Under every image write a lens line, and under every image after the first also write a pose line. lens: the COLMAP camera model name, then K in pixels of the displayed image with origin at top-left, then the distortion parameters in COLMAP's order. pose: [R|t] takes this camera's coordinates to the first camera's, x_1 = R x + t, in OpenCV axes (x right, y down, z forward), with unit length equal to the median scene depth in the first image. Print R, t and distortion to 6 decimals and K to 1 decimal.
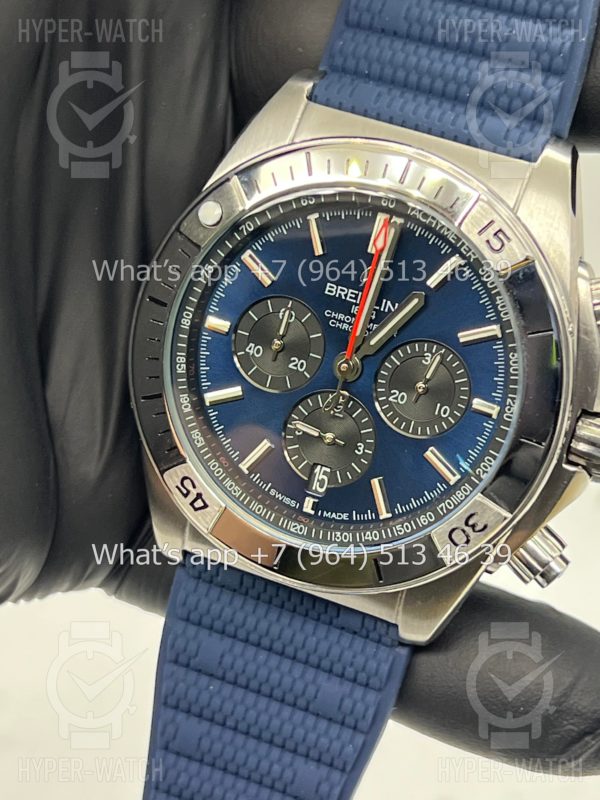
lens RADIAL K [[1825.3, 0, 282.3], [0, 1825.3, 417.8], [0, 0, 1]] dist [0.134170, 0.301982]
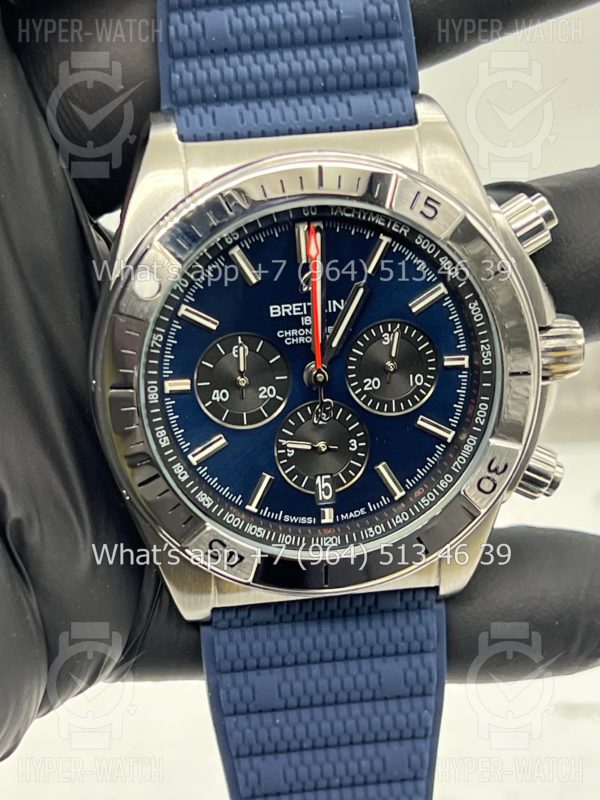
lens RADIAL K [[1825.3, 0, 282.3], [0, 1825.3, 417.8], [0, 0, 1]] dist [0.134170, 0.301982]
pose [[0.865310, -0.390393, 0.314375, -0.310321], [0.371201, 0.920575, 0.121456, -0.137241], [-0.336821, 0.011599, 0.941497, 0.050603]]
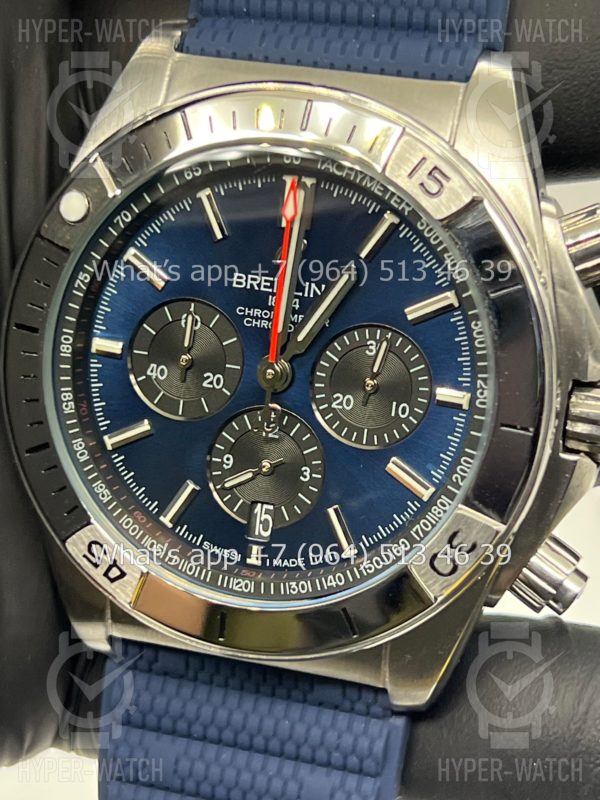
lens RADIAL K [[1844.5, 0, 299.2], [0, 1844.5, 427.1], [0, 0, 1]] dist [0.122394, -0.053389]
pose [[0.989369, -0.145193, 0.008272, 0.036505], [0.145426, 0.988052, -0.051027, 0.037635], [-0.000764, 0.051687, 0.998663, 0.200752]]
